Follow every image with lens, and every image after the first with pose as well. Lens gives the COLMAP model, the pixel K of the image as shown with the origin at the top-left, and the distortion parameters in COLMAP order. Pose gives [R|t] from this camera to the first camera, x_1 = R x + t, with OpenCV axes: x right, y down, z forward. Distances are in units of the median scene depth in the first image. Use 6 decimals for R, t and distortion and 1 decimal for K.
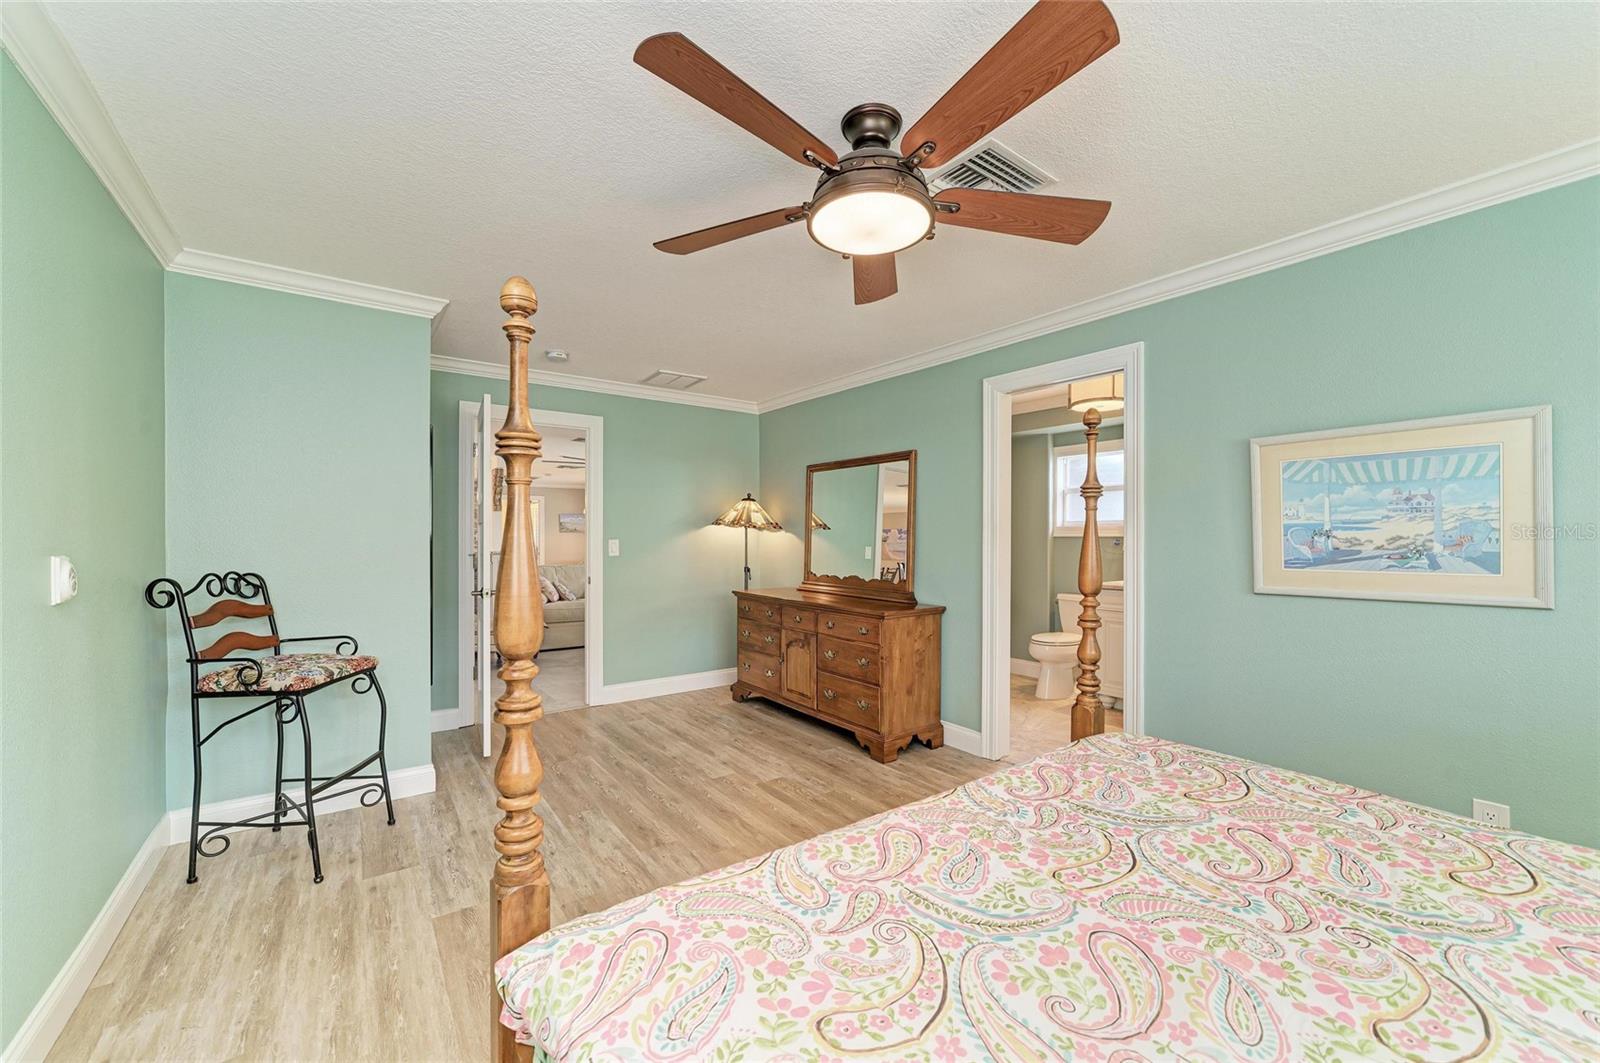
lens RADIAL K [[627.7, 0, 805.3], [0, 627.7, 532.9], [0, 0, 1]] dist [-0.015198, 0.002563]
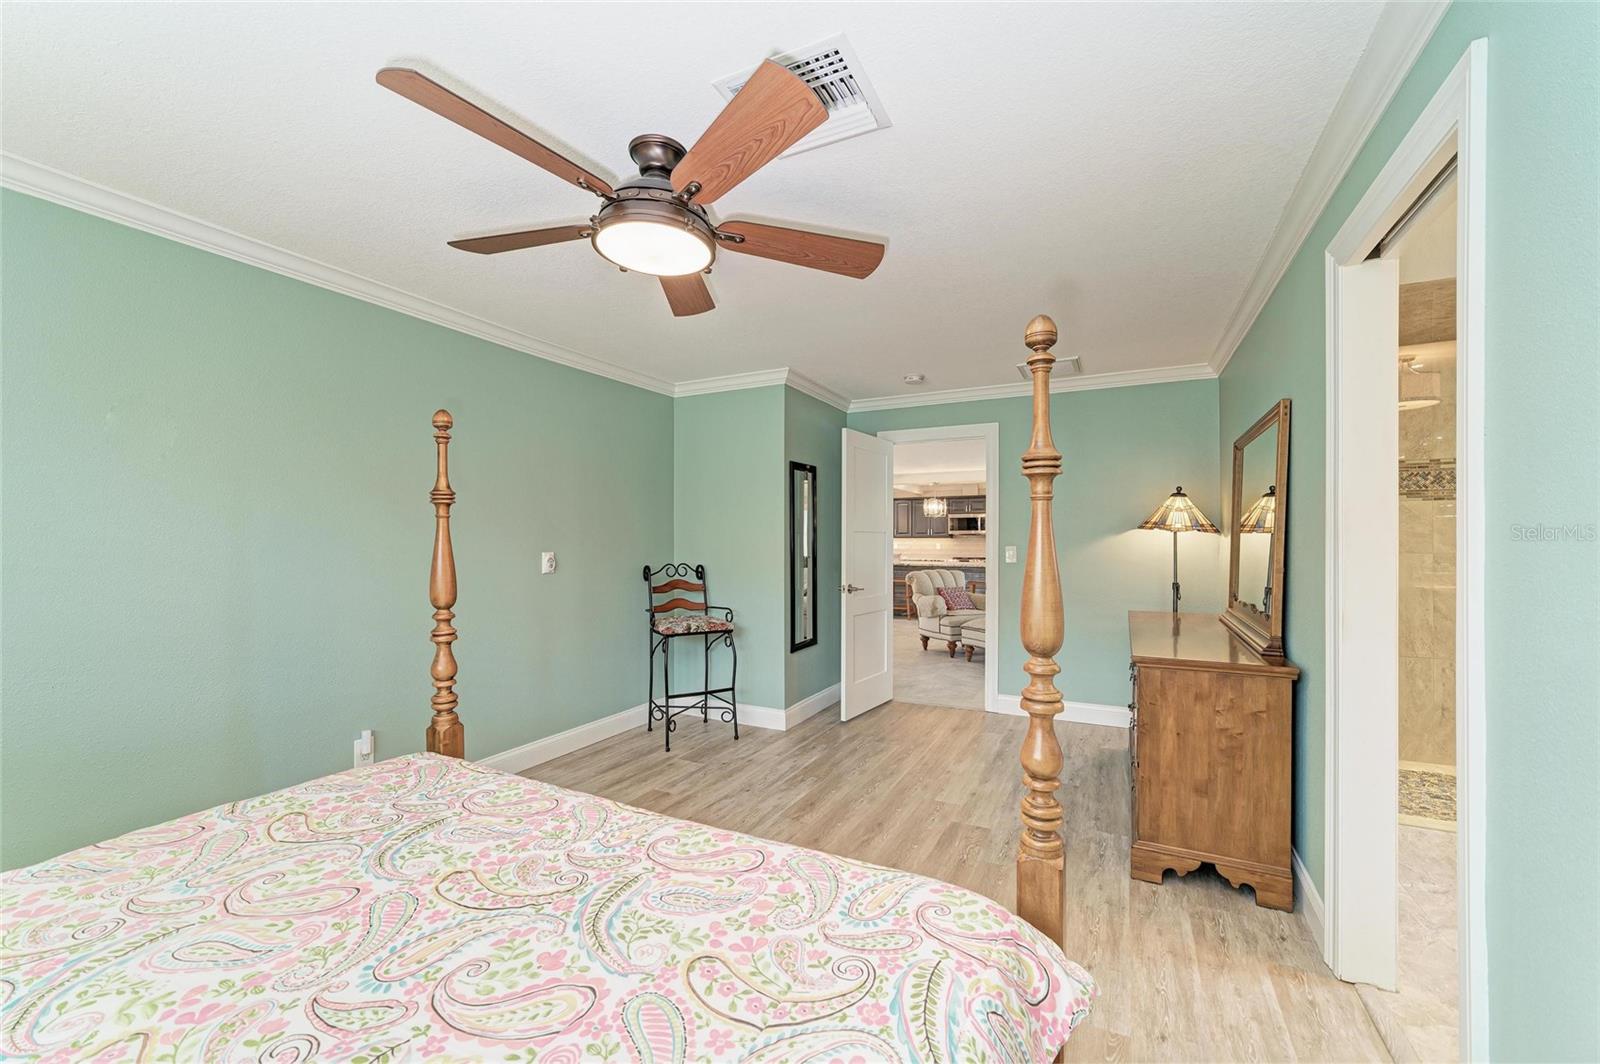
lens RADIAL K [[627.7, 0, 801.1], [0, 627.7, 536.9], [0, 0, 1]] dist [-0.015198, 0.002563]
pose [[0.442692, -0.006529, -0.896650, 0.799968], [0.004777, 0.999976, -0.004924, -0.001153], [0.896661, -0.002103, 0.442712, 0.526561]]
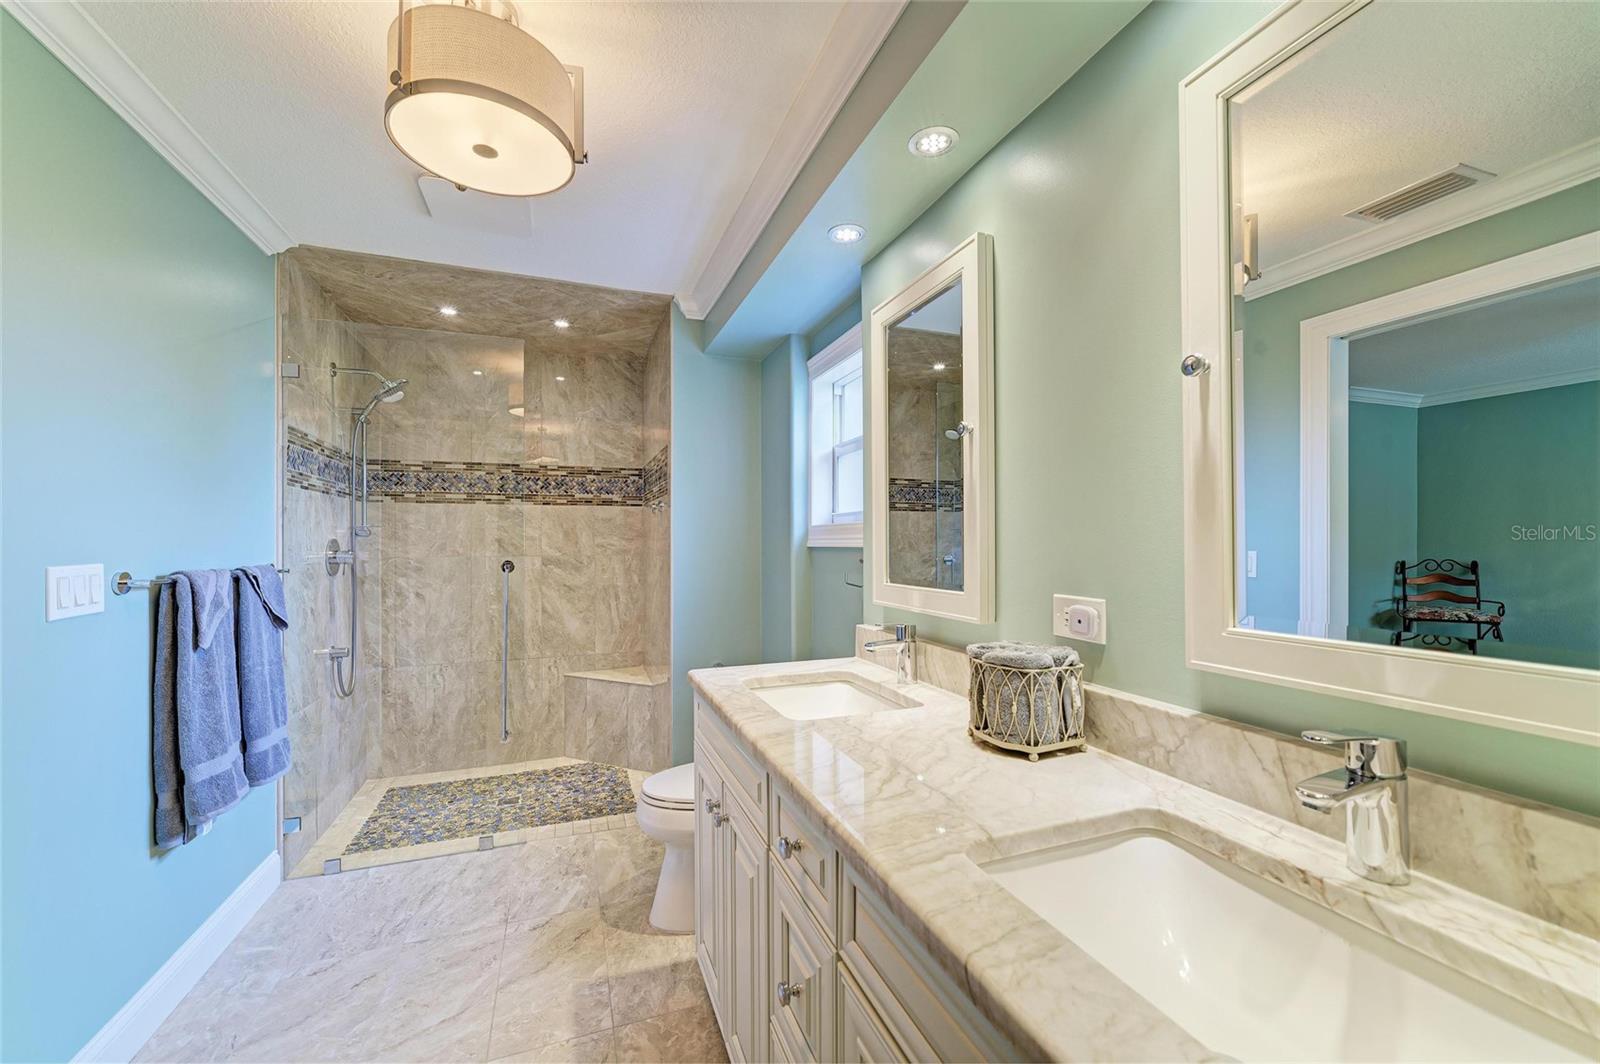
lens RADIAL K [[627.7, 0, 799.3], [0, 627.7, 538.3], [0, 0, 1]] dist [-0.015198, 0.002563]
pose [[0.961961, -0.008242, -0.273064, 1.137809], [0.007890, 0.999966, -0.002386, 0.002333], [0.273075, 0.000141, 0.961993, 1.149258]]
